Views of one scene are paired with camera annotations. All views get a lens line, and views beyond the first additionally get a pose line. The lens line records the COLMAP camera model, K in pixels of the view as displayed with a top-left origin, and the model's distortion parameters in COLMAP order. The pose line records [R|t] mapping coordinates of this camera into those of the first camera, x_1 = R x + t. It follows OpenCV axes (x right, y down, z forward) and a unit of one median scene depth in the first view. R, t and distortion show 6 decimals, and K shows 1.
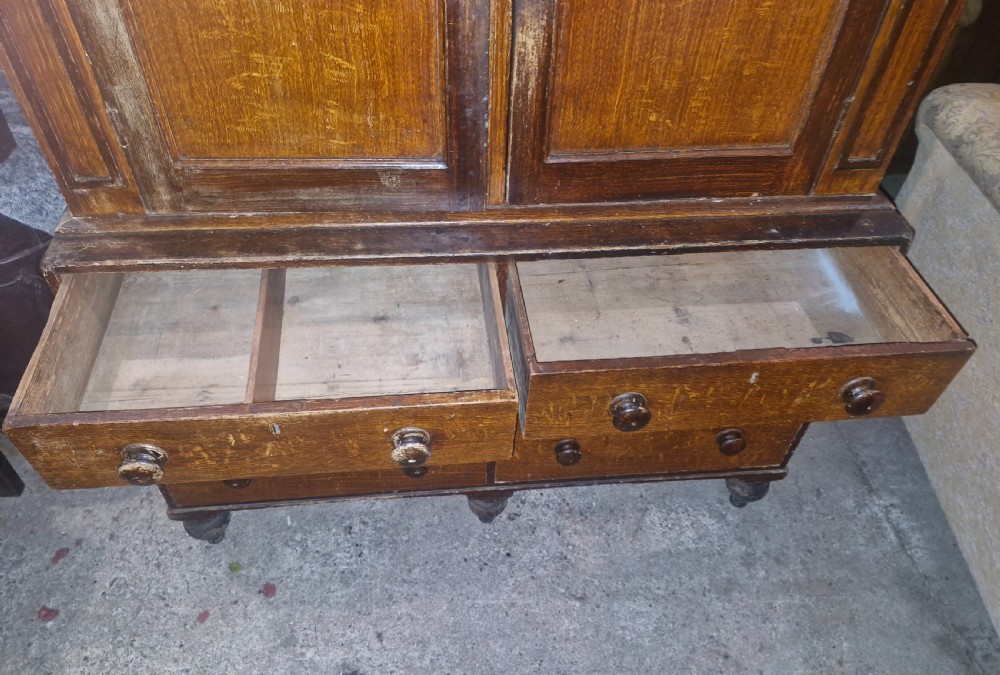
lens RADIAL K [[690.3, 0, 489.1], [0, 690.3, 375.3], [0, 0, 1]] dist [0.059668, -0.059672]
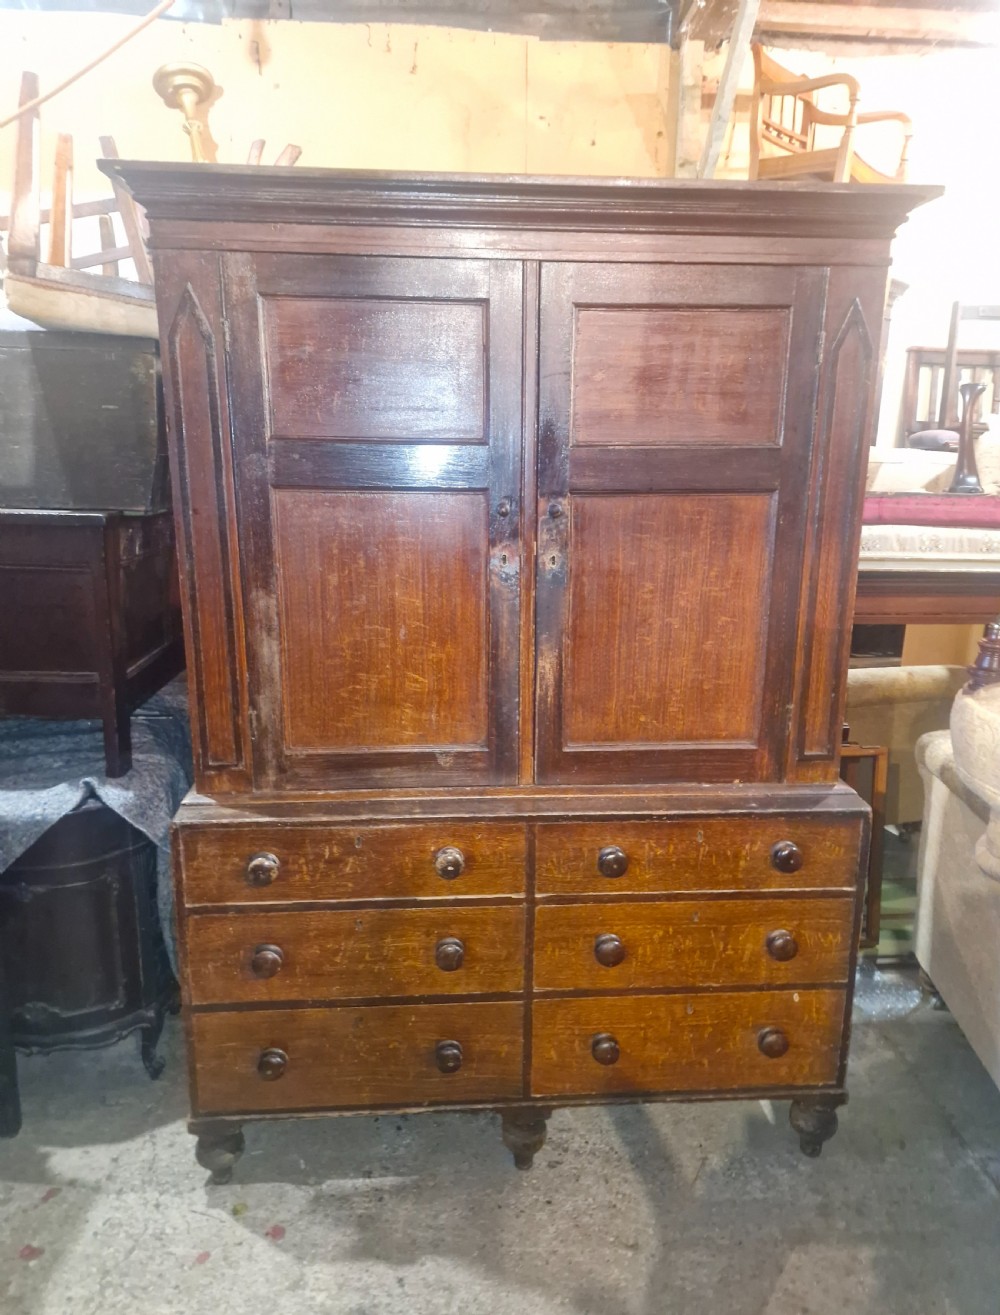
lens RADIAL K [[927.9, 0, 499.1], [0, 927.9, 648.5], [0, 0, 1]] dist [0.033851, -0.027807]
pose [[0.999409, -0.012308, -0.032103, 0.016713], [-0.007315, 0.836233, -0.548325, 0.452024], [0.033594, 0.548236, 0.835649, -0.521272]]
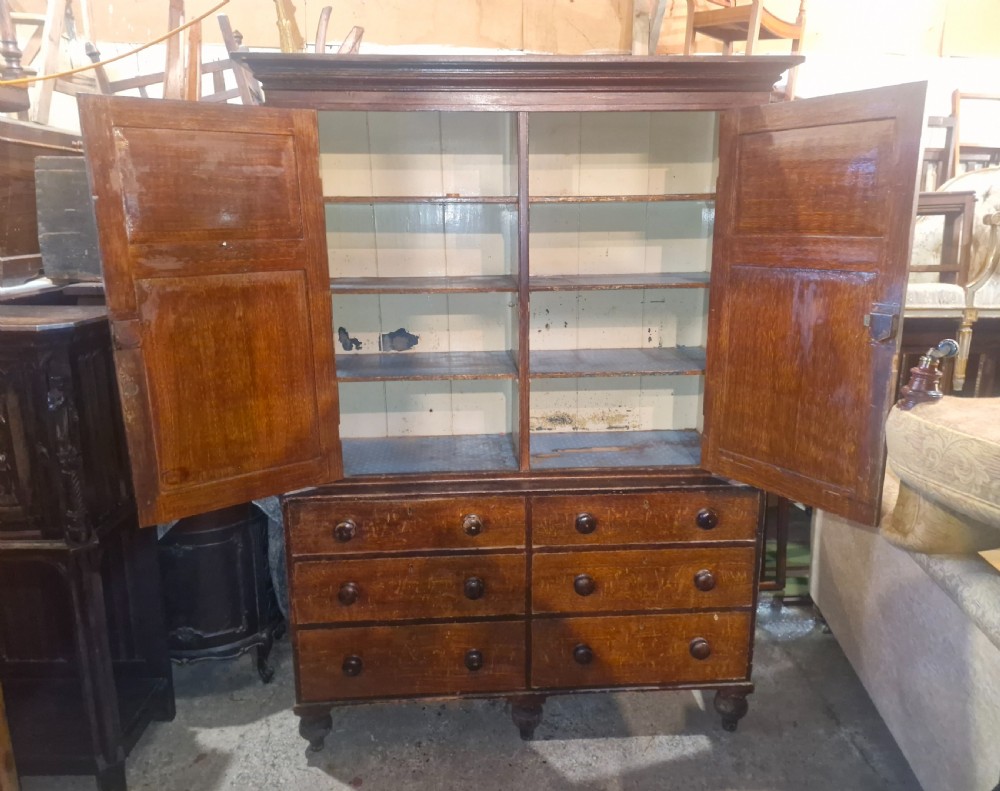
lens RADIAL K [[728.7, 0, 495.3], [0, 728.7, 370.3], [0, 0, 1]] dist [0.048831, -0.045079]
pose [[0.998395, -0.025534, -0.050555, 0.033717], [-0.006657, 0.833513, -0.552459, 0.567296], [0.056245, 0.551909, 0.832006, -0.707752]]
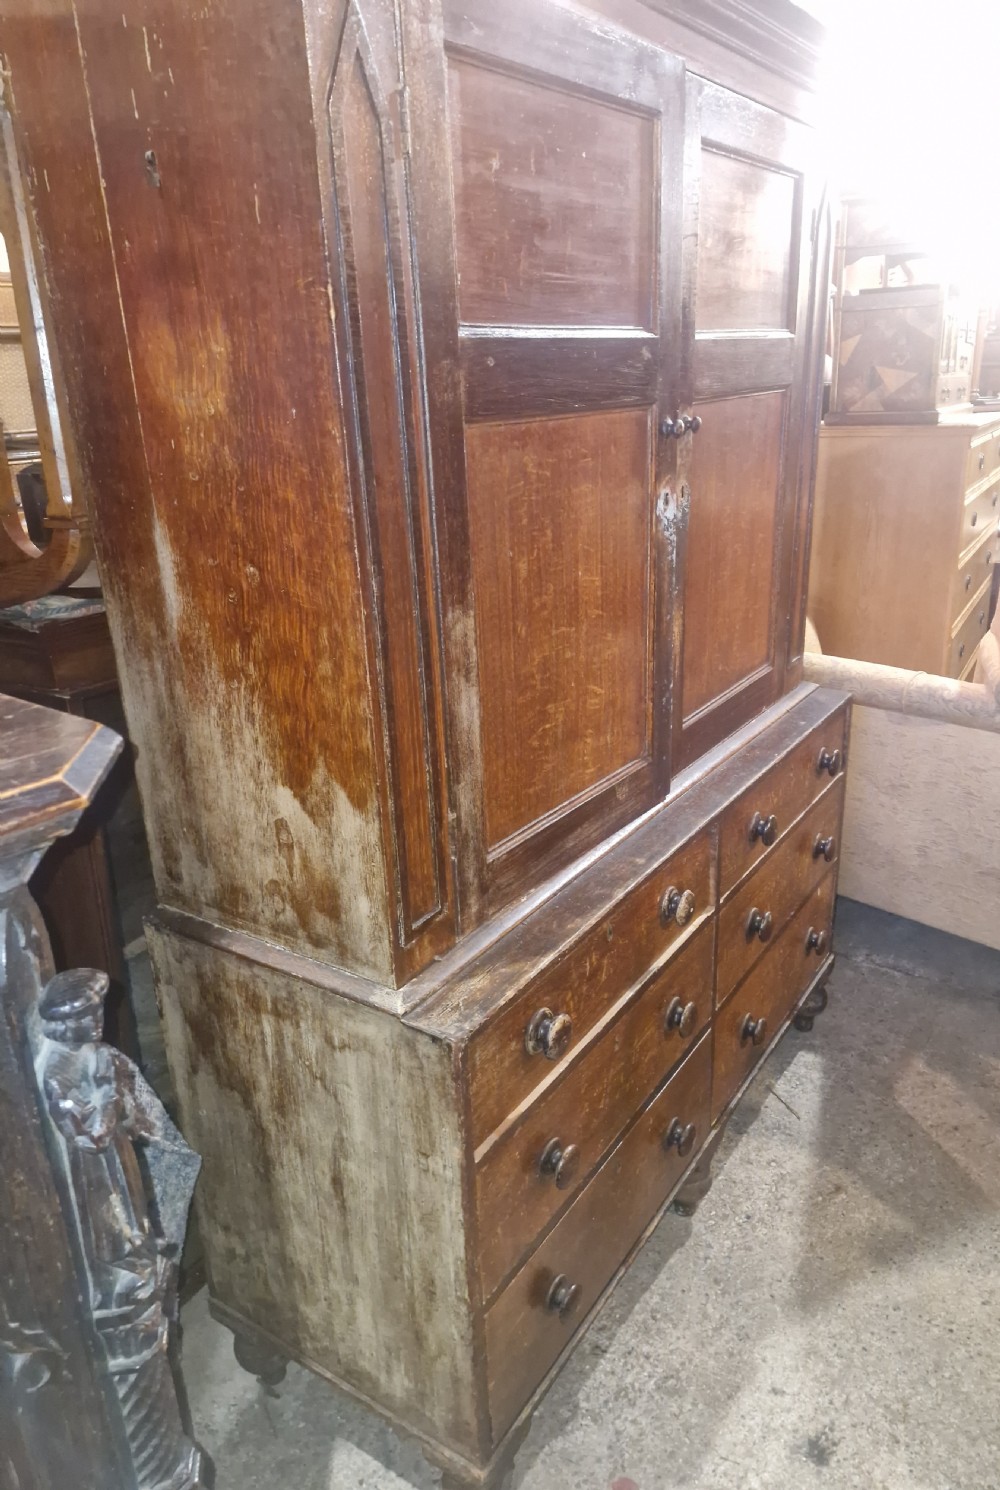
lens RADIAL K [[1028.5, 0, 541.1], [0, 1028.5, 742.3], [0, 0, 1]] dist [0.059668, -0.059672]
pose [[0.615456, -0.313169, 0.723283, -1.120130], [0.595799, 0.785618, -0.166818, -0.149056], [-0.515982, 0.533600, 0.670099, 0.058105]]
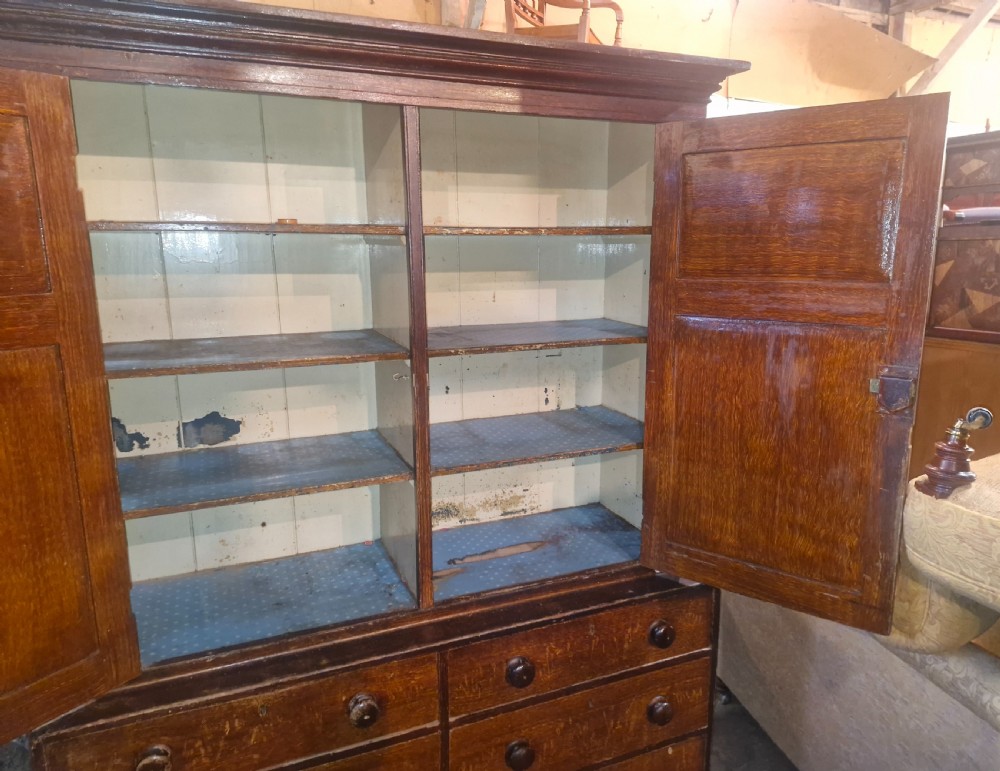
lens RADIAL K [[716.4, 0, 518.3], [0, 716.4, 366.3], [0, 0, 1]] dist [0.033974, -0.030379]
pose [[0.951653, -0.081898, 0.296055, -0.181549], [0.237281, 0.808067, -0.539190, 0.143920], [-0.195074, 0.583370, 0.788432, -0.332161]]
